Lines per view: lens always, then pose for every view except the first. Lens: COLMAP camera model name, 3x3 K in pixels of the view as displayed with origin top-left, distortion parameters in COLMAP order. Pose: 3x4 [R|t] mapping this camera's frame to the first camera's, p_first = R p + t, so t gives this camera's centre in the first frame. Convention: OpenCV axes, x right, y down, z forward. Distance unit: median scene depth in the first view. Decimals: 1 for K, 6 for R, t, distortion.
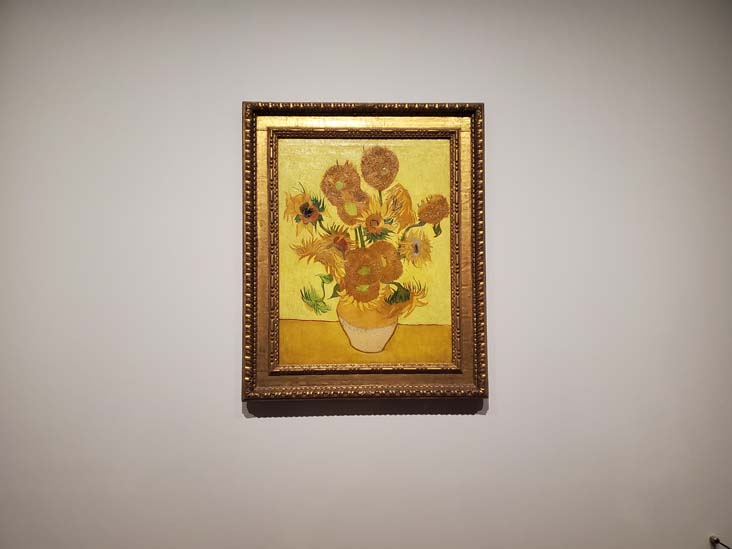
lens RADIAL K [[560.3, 0, 368.8], [0, 560.3, 275.8], [0, 0, 1]] dist [0.010278, 0.001085]
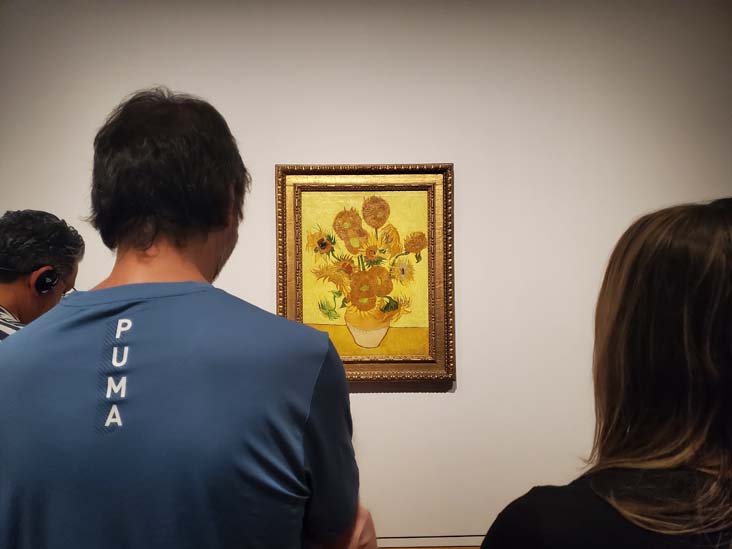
lens RADIAL K [[560.3, 0, 363.3], [0, 560.3, 273.2], [0, 0, 1]] dist [0.010278, 0.001085]
pose [[0.999927, -0.002546, -0.011777, 0.004653], [0.002823, 0.999719, 0.023539, -0.077484], [0.011714, -0.023571, 0.999654, -0.364149]]
